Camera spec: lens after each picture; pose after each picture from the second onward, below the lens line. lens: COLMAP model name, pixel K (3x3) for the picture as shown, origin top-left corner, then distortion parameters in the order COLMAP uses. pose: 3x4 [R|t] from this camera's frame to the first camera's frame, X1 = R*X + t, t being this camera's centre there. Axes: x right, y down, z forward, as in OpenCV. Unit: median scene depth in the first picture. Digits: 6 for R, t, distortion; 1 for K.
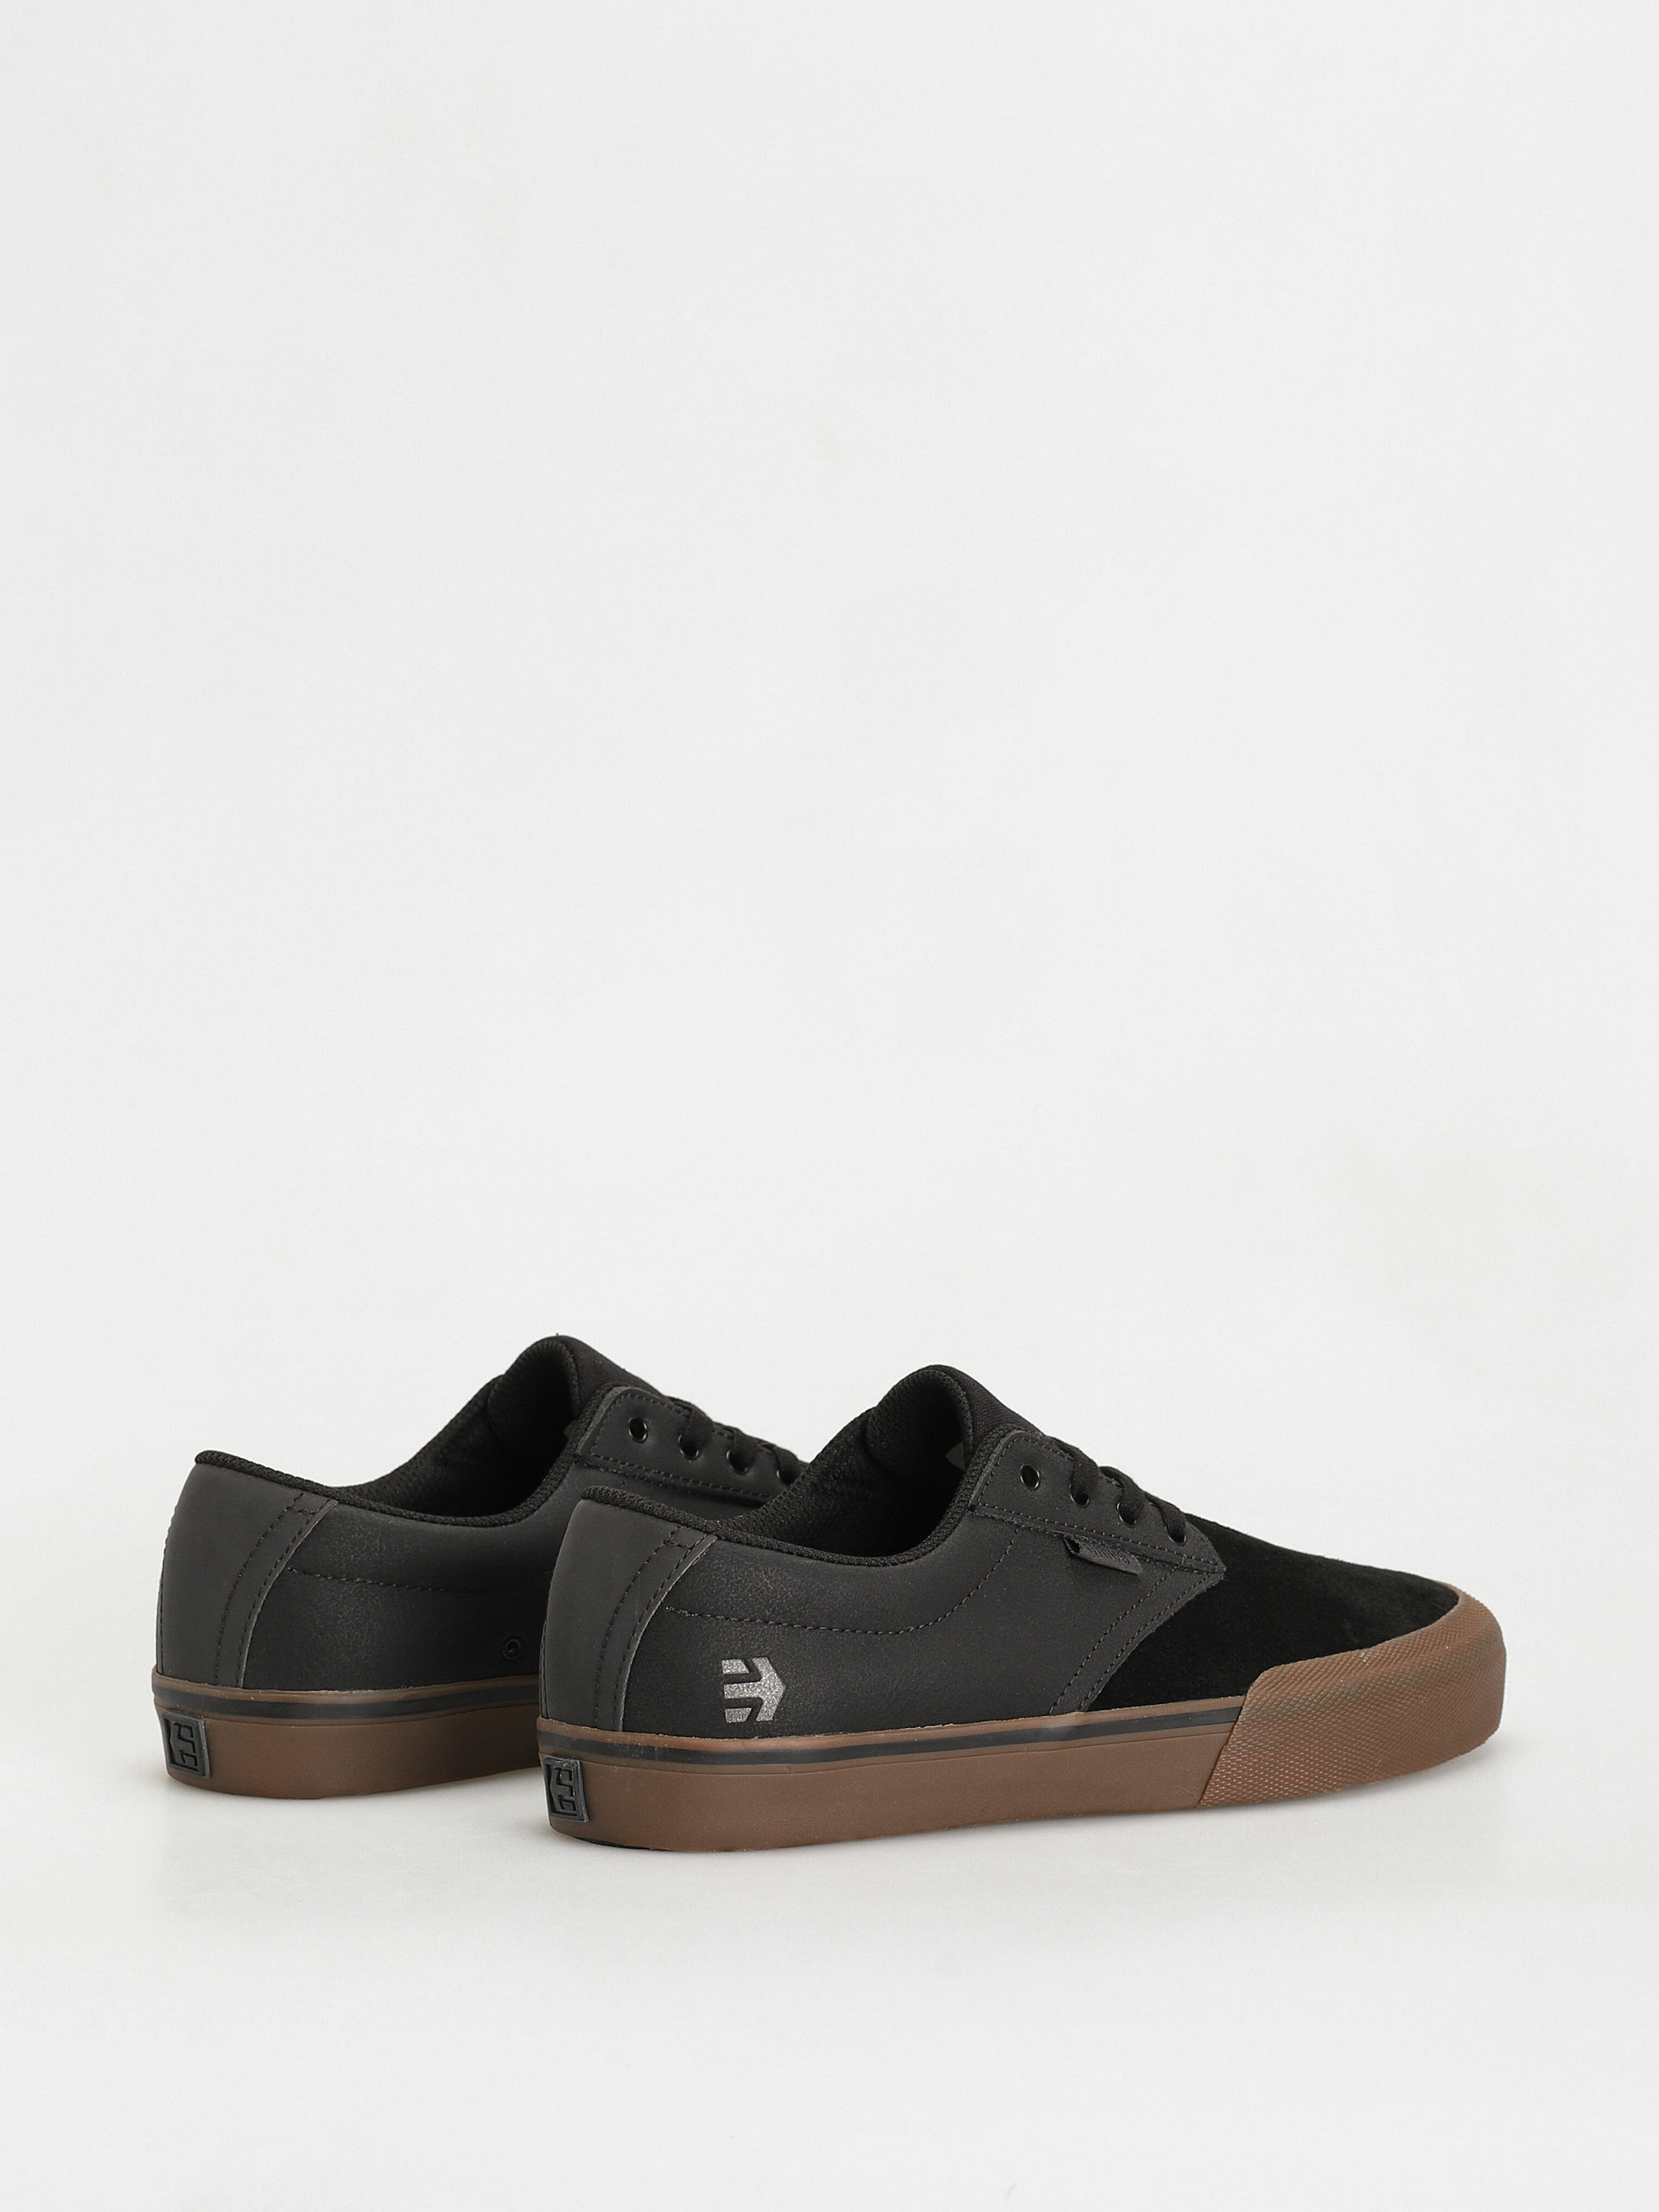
lens RADIAL K [[6269.8, 0, 829.5], [0, 6269.8, 1106.0], [0, 0, 1]] dist [0.117570, -22.068140]
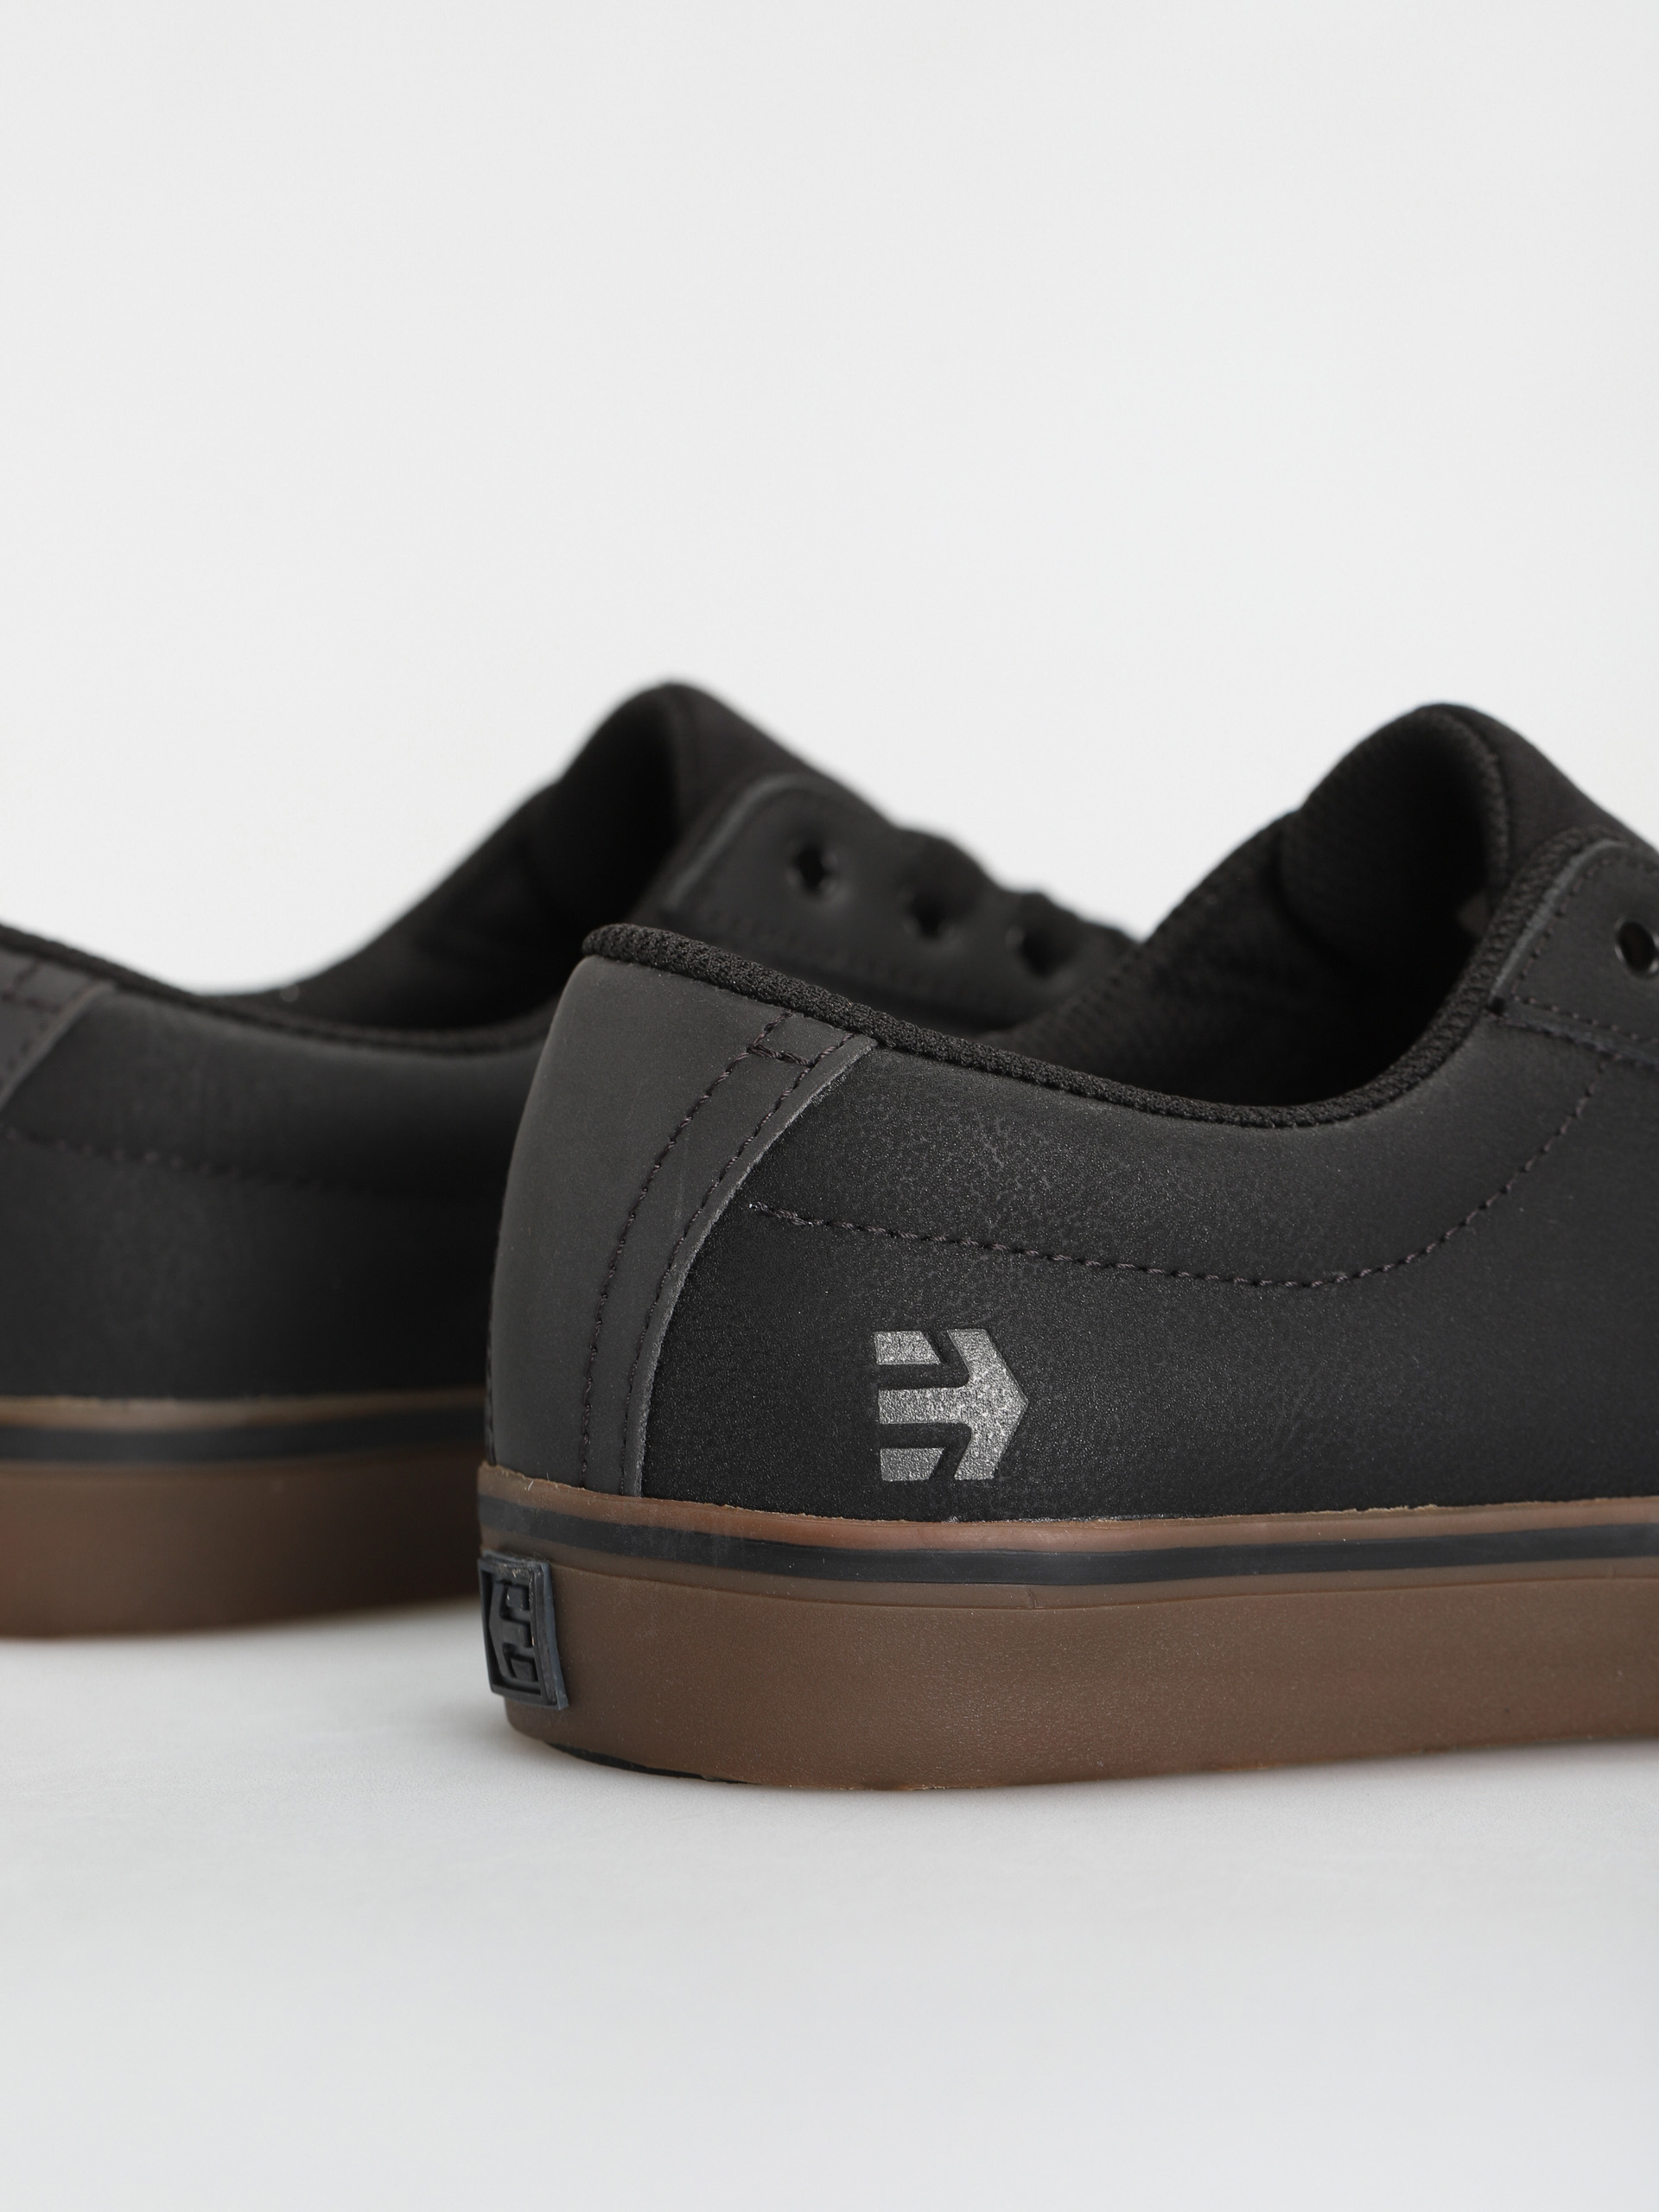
lens RADIAL K [[6269.8, 0, 829.5], [0, 6269.8, 1106.0], [0, 0, 1]] dist [0.117570, -22.068140]
pose [[0.991951, 0.023357, -0.124453, 0.031448], [-0.021025, 0.999579, 0.020016, 0.064471], [0.124868, -0.017238, 0.992024, 0.578745]]
